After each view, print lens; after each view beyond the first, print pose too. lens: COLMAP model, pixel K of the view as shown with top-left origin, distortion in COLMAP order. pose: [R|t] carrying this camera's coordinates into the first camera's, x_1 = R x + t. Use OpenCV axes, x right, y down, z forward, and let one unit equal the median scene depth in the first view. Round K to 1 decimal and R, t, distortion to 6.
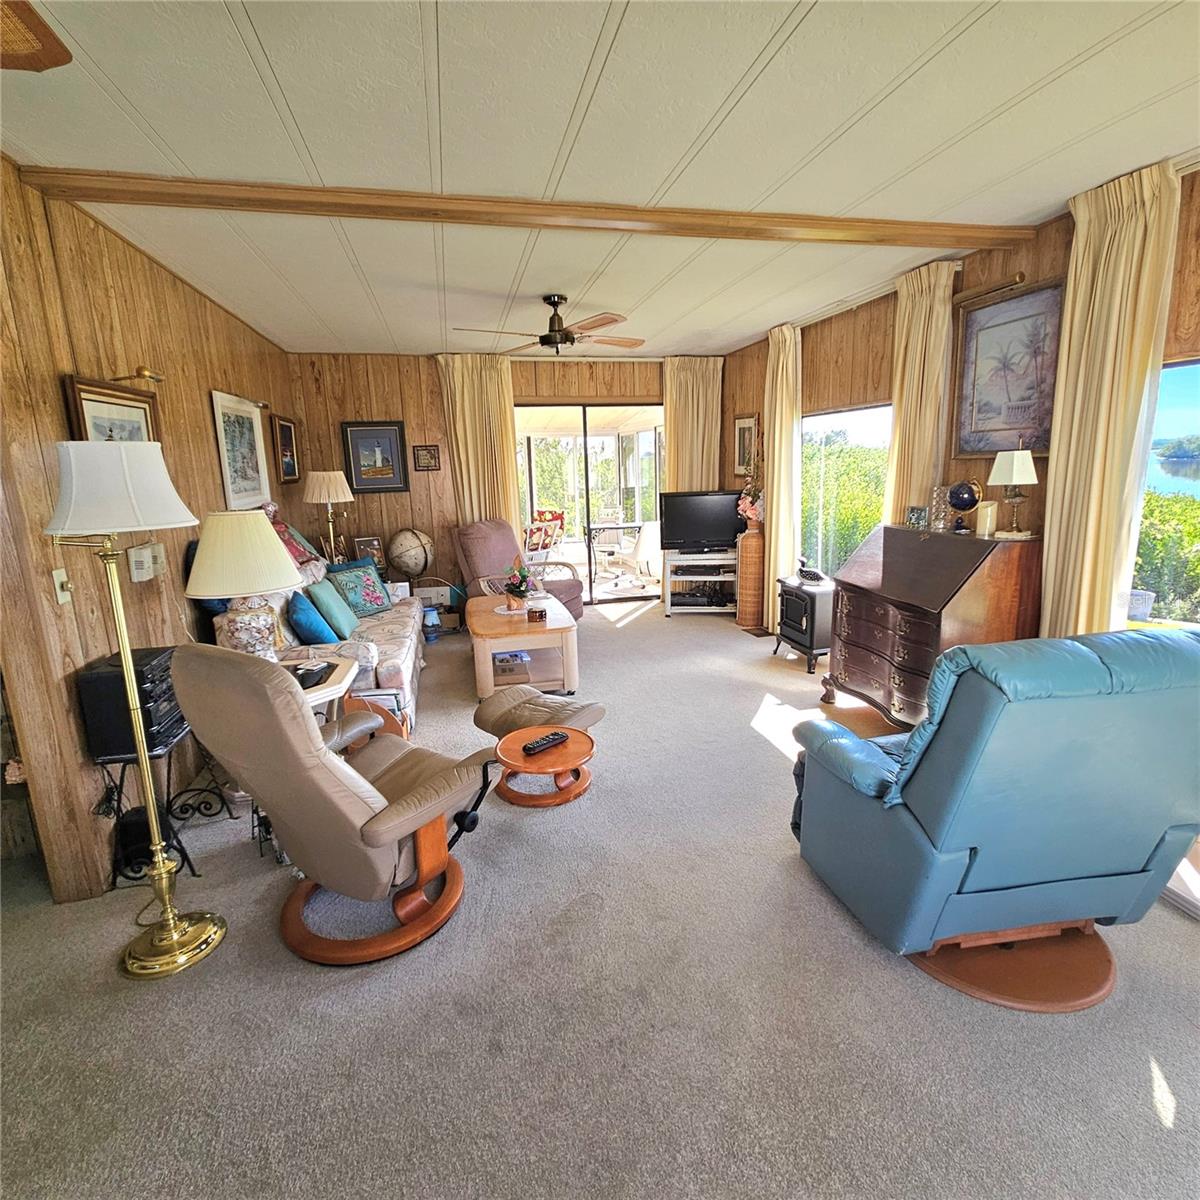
lens RADIAL K [[656.2, 0, 600.5], [0, 656.2, 592.8], [0, 0, 1]] dist [-0.000919, -0.000143]
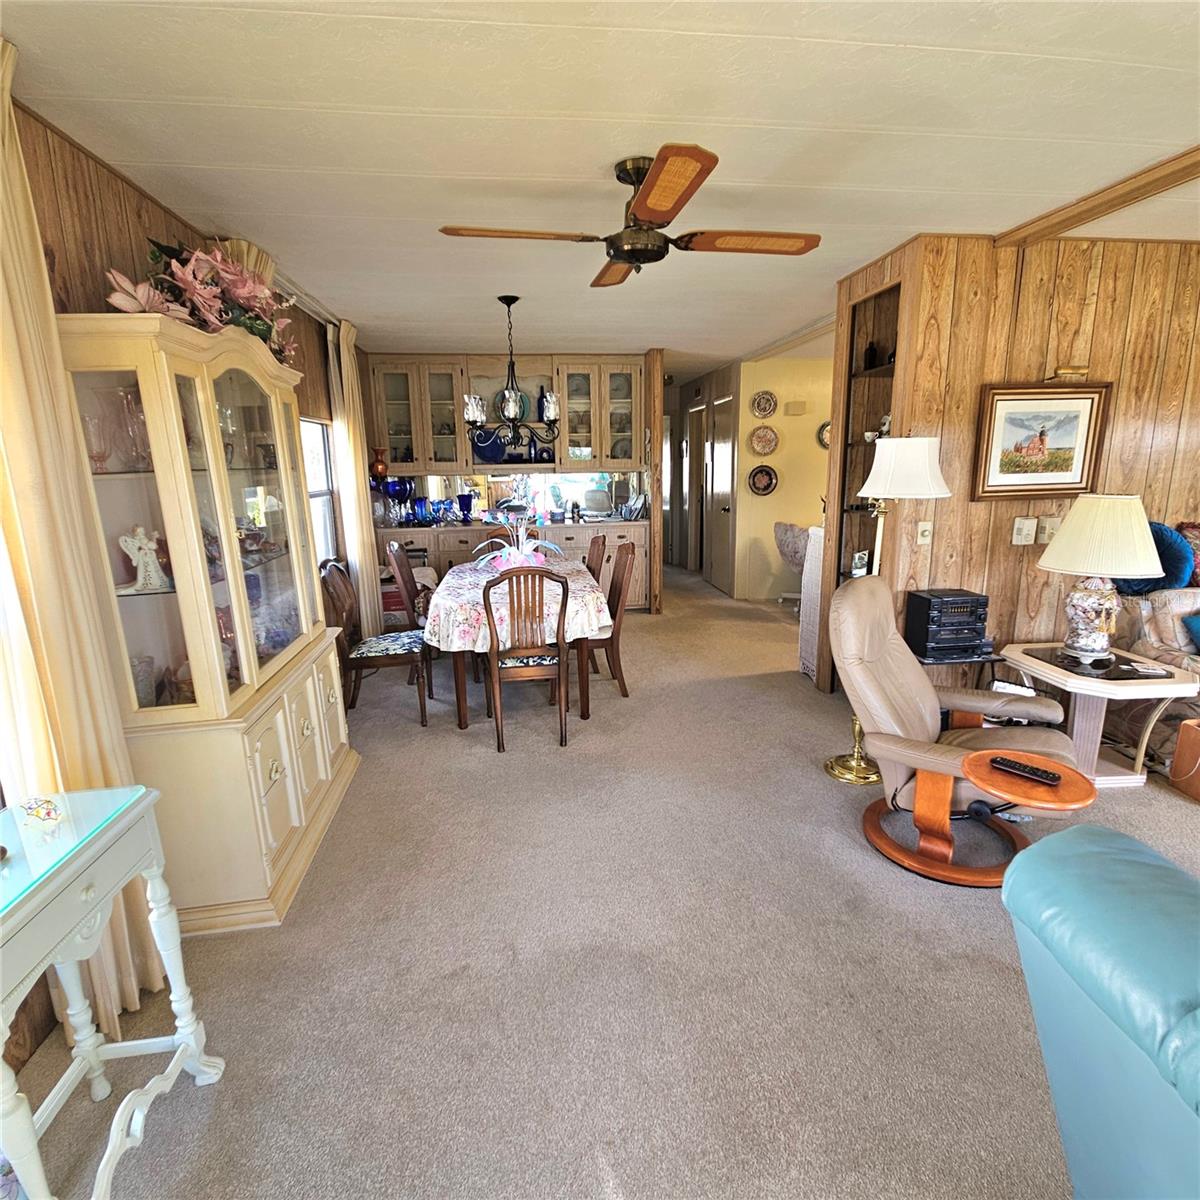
lens RADIAL K [[621.8, 0, 600.0], [0, 621.8, 600.0], [0, 0, 1]] dist [-0.001036, -0.000054]
pose [[-0.085841, 0.253867, -0.963422, 0.605655], [-0.175243, 0.948069, 0.265435, -0.105667], [0.980776, 0.191618, -0.036895, 0.333235]]
